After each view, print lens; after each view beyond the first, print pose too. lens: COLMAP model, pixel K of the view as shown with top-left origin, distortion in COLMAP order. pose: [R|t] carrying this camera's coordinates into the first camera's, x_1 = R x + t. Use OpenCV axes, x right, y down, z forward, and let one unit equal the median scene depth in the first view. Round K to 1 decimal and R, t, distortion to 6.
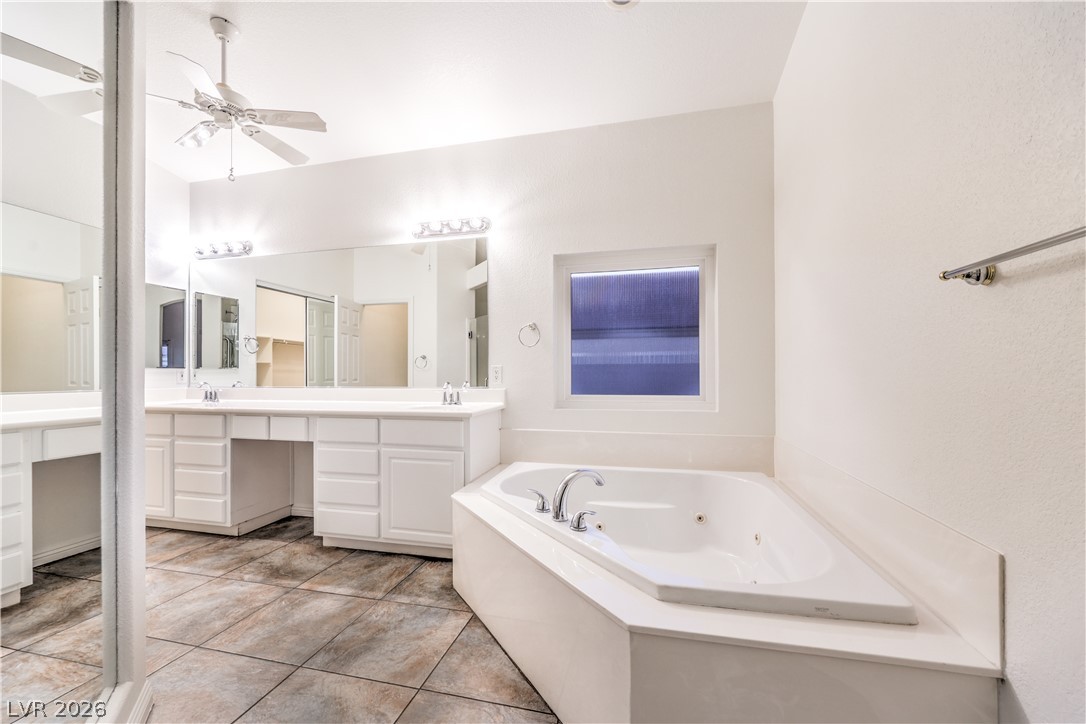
lens RADIAL K [[437.7, 0, 541.9], [0, 437.7, 369.8], [0, 0, 1]] dist [-0.003890, 0.001432]
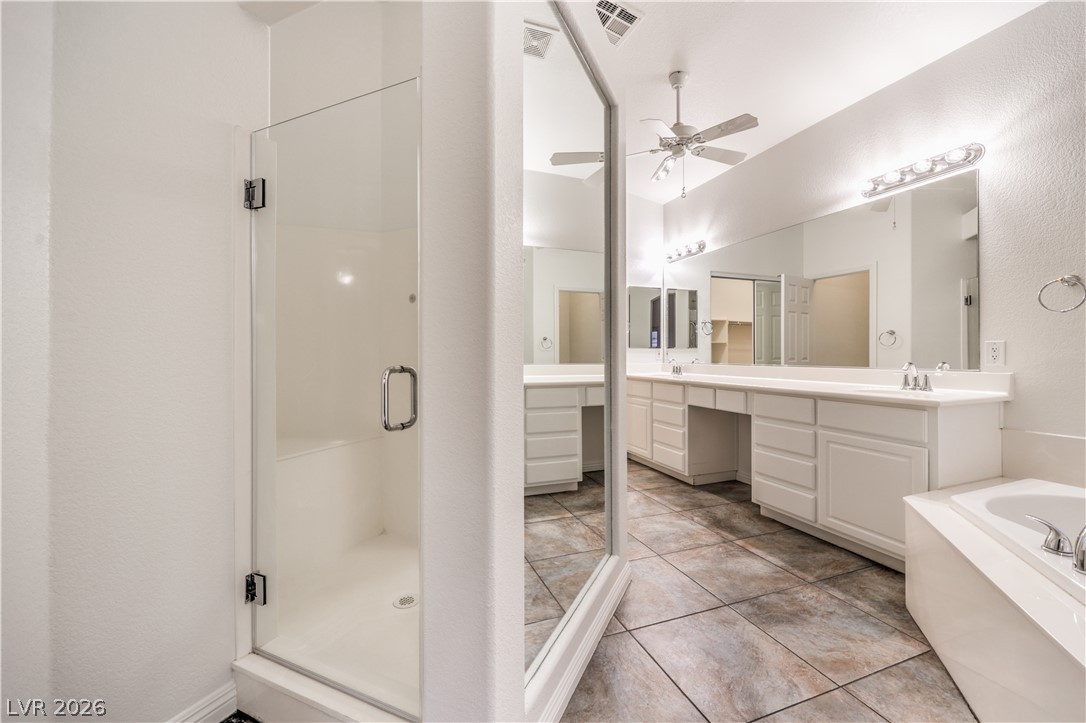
lens RADIAL K [[437.7, 0, 549.1], [0, 437.7, 345.7], [0, 0, 1]] dist [-0.003890, 0.001432]
pose [[0.574909, -0.012320, -0.818124, 0.090459], [0.006374, 0.999924, -0.010579, 0.001646], [0.818192, 0.000868, 0.574944, -0.035793]]
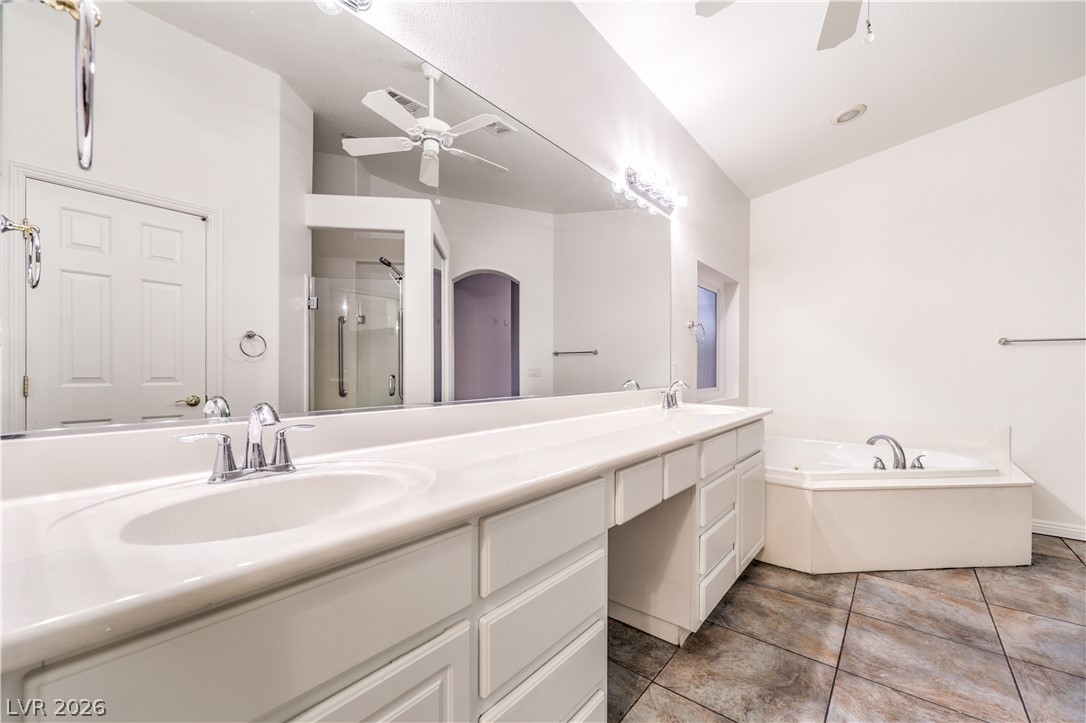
lens RADIAL K [[437.7, 0, 579.0], [0, 437.7, 375.8], [0, 0, 1]] dist [-0.003890, 0.001432]
pose [[0.424983, -0.018186, 0.905019, -1.300922], [0.002235, 0.999816, 0.019041, 0.011784], [-0.905199, -0.006069, 0.424946, 1.023275]]
